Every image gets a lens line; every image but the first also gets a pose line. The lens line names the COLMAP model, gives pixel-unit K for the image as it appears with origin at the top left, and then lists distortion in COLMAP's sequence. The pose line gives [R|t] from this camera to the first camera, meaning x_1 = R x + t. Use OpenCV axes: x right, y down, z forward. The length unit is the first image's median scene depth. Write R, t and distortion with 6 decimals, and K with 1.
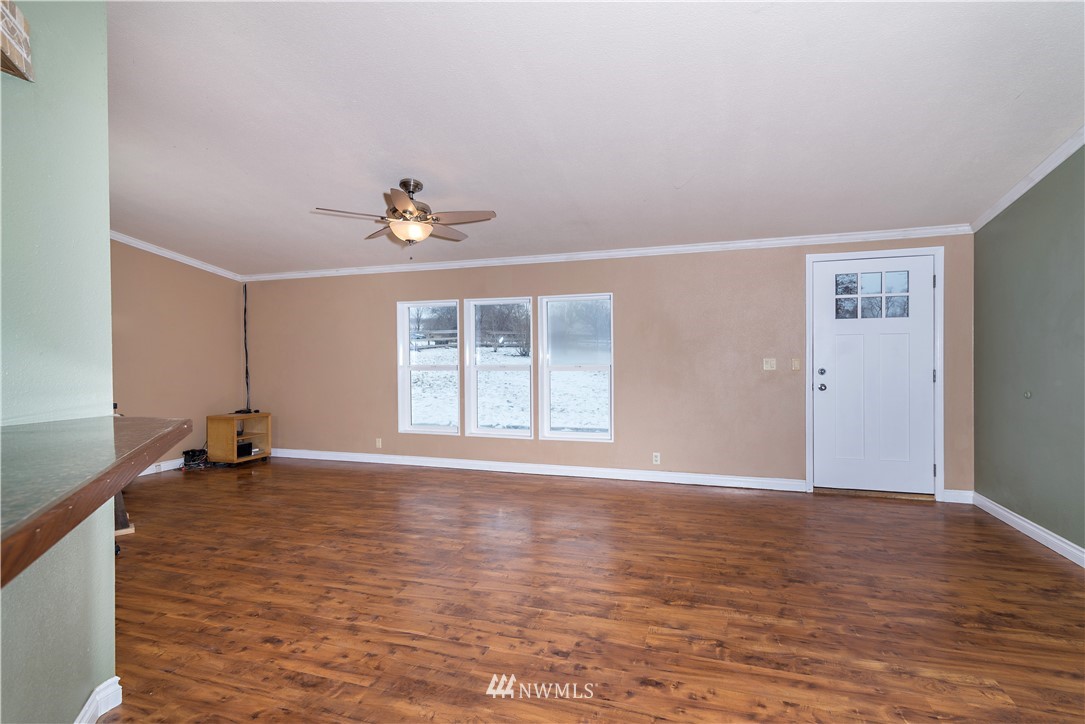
lens RADIAL K [[524.1, 0, 542.5], [0, 524.1, 360.0], [0, 0, 1]] dist [0.001603, 0.000303]
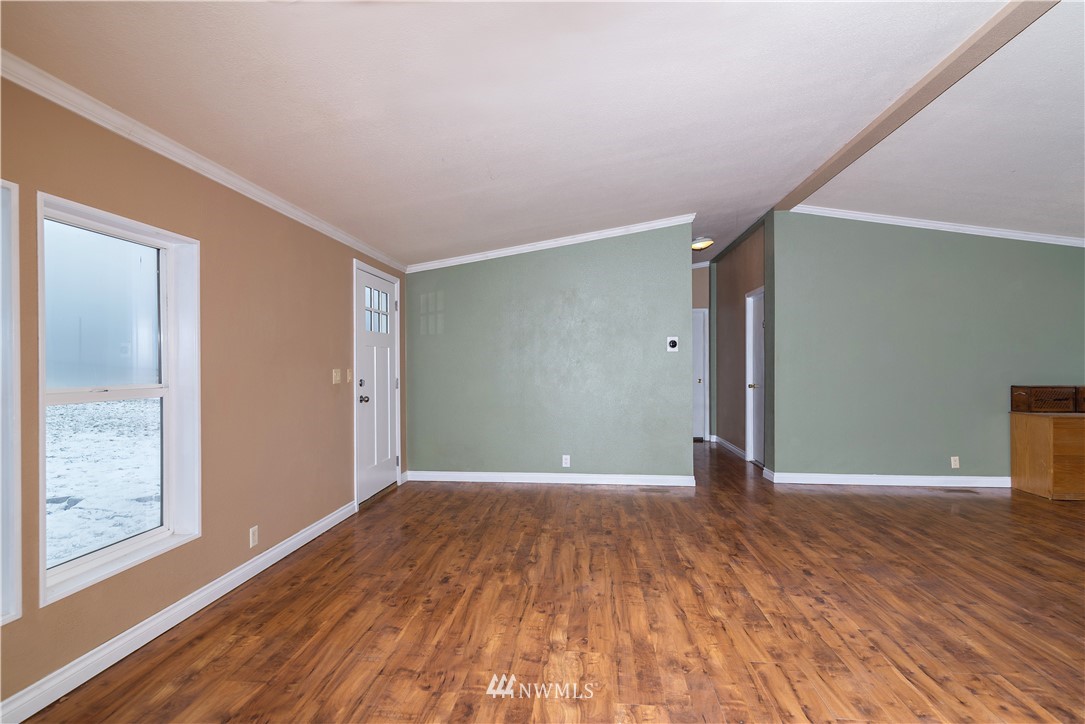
lens RADIAL K [[524.1, 0, 542.6], [0, 524.1, 364.3], [0, 0, 1]] dist [0.001603, 0.000303]
pose [[-0.210706, 0.005074, 0.977536, -0.919559], [0.011320, 0.999932, -0.002750, -0.011943], [-0.977484, 0.010486, -0.210749, 1.652805]]
